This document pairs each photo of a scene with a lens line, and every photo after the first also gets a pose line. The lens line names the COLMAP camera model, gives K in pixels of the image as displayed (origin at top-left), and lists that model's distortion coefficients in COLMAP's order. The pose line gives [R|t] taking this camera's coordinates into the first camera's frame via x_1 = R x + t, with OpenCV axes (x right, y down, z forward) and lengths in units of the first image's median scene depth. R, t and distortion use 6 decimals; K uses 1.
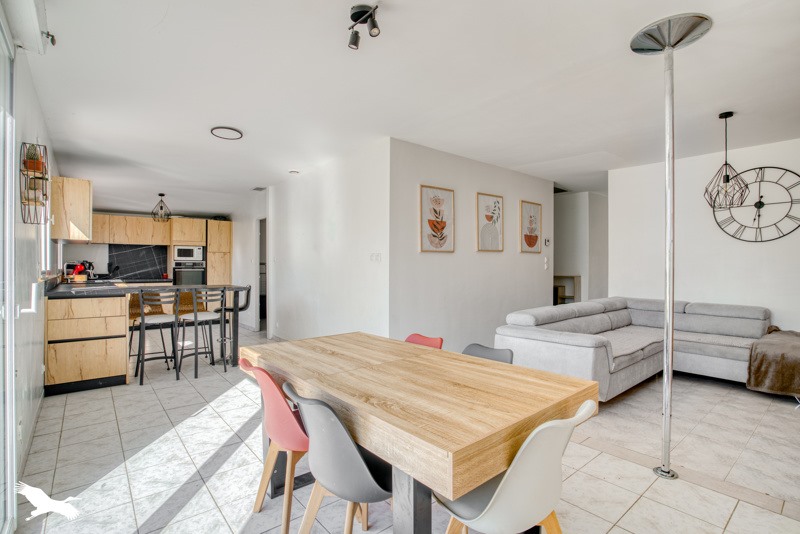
lens RADIAL K [[387.0, 0, 398.8], [0, 387.0, 266.4], [0, 0, 1]] dist [-0.040719, -0.000425]
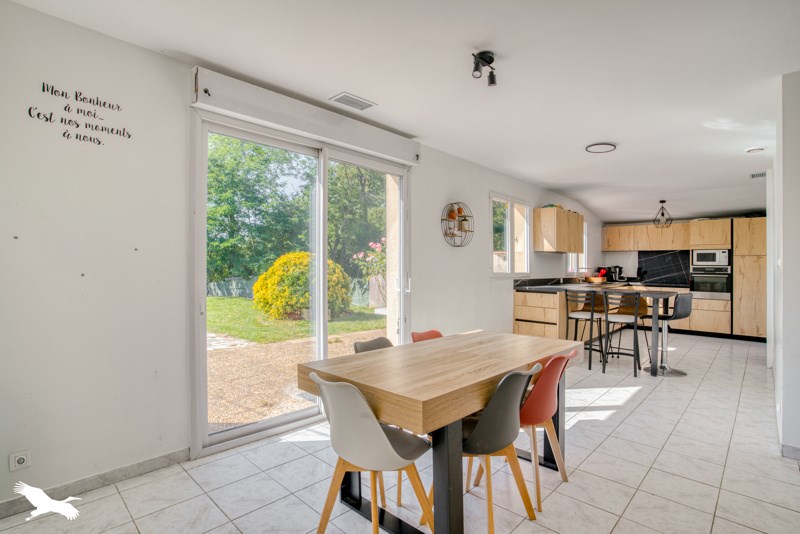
lens RADIAL K [[387.0, 0, 399.1], [0, 387.0, 265.3], [0, 0, 1]] dist [-0.040719, -0.000425]
pose [[0.126210, -0.001527, -0.992002, 0.279378], [-0.012350, 0.999919, -0.003110, -0.003959], [0.991927, 0.012644, 0.126180, 0.158677]]
